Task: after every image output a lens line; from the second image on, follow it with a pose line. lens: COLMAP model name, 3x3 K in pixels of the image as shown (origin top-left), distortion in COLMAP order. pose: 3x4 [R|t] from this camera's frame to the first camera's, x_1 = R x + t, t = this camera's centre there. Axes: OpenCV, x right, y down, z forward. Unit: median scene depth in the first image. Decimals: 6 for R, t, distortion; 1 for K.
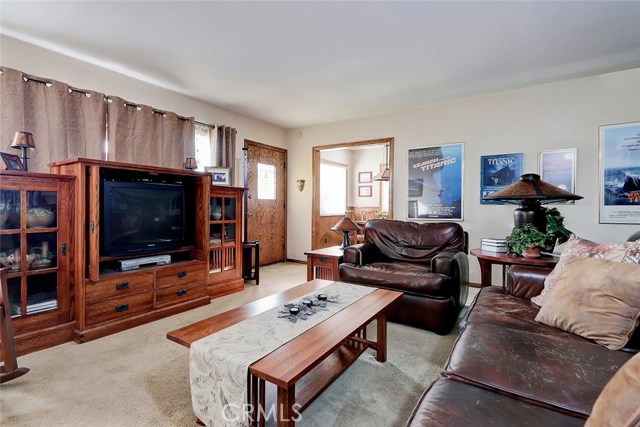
lens RADIAL K [[286.9, 0, 319.3], [0, 286.9, 207.9], [0, 0, 1]] dist [-0.016092, -0.000156]
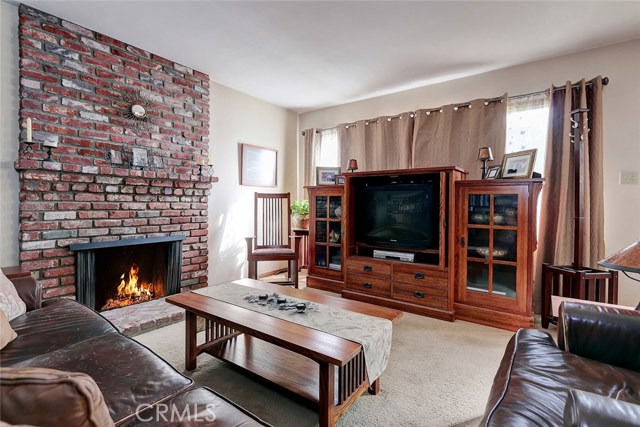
lens RADIAL K [[309.3, 0, 319.0], [0, 309.3, 216.5], [0, 0, 1]] dist [0.003261, -0.000178]
pose [[-0.033973, 0.029793, -0.998979, 0.591326], [-0.016726, 0.999399, 0.030375, 0.004347], [0.999283, 0.017741, -0.033454, 0.704960]]
